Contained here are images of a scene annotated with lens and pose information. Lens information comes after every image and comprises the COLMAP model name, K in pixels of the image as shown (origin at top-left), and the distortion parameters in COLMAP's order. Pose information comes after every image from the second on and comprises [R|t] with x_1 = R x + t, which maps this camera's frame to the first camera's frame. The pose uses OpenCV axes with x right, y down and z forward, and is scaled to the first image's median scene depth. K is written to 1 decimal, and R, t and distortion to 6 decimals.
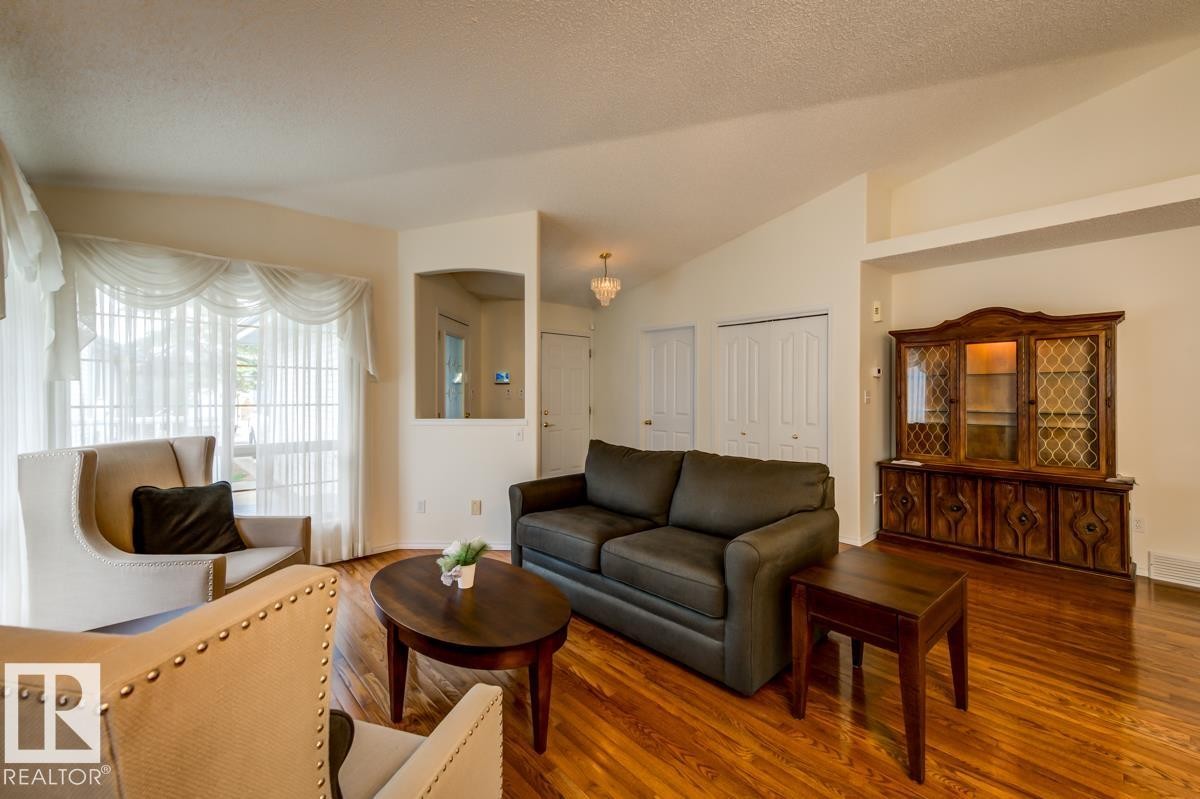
lens RADIAL K [[507.2, 0, 643.0], [0, 507.2, 392.6], [0, 0, 1]] dist [0.021027, -0.000411]
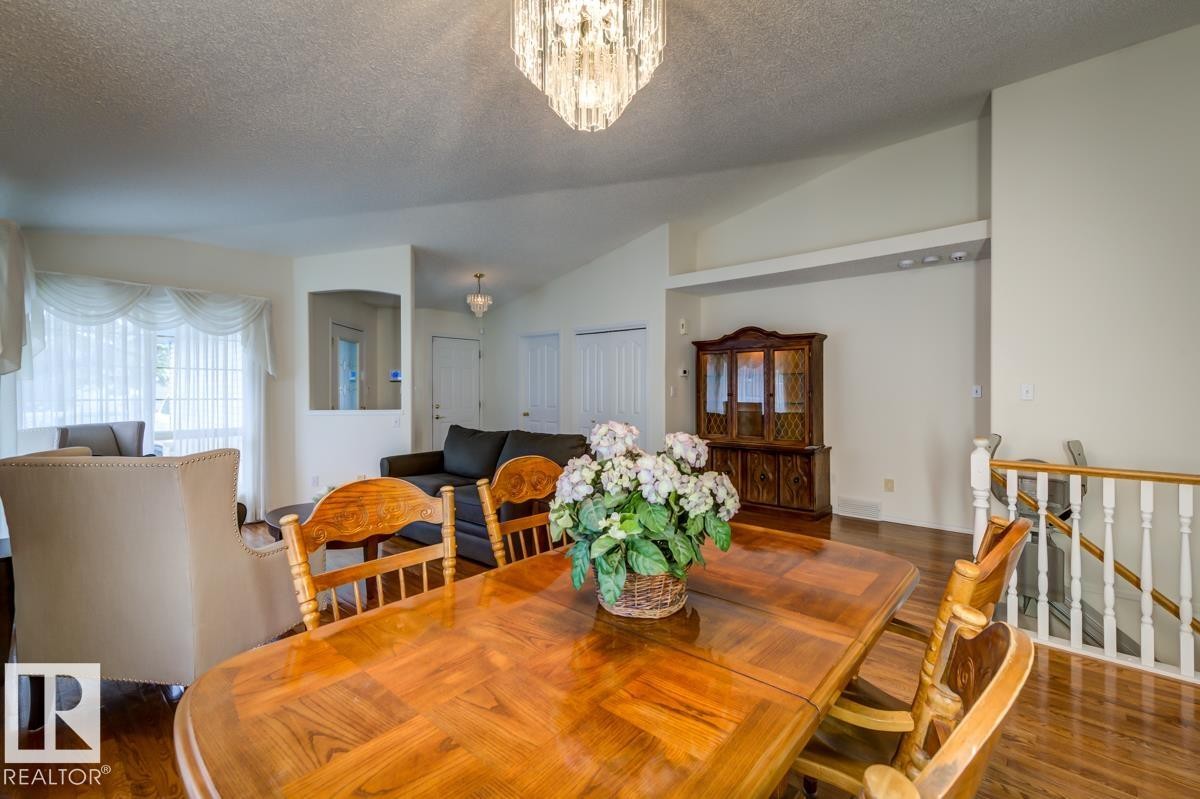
lens RADIAL K [[507.2, 0, 621.3], [0, 507.2, 393.3], [0, 0, 1]] dist [0.021027, -0.000411]
pose [[0.995257, -0.002257, 0.097252, 0.208173], [0.001371, 0.999957, 0.009173, 0.000209], [-0.097268, -0.008996, 0.995218, -0.346011]]
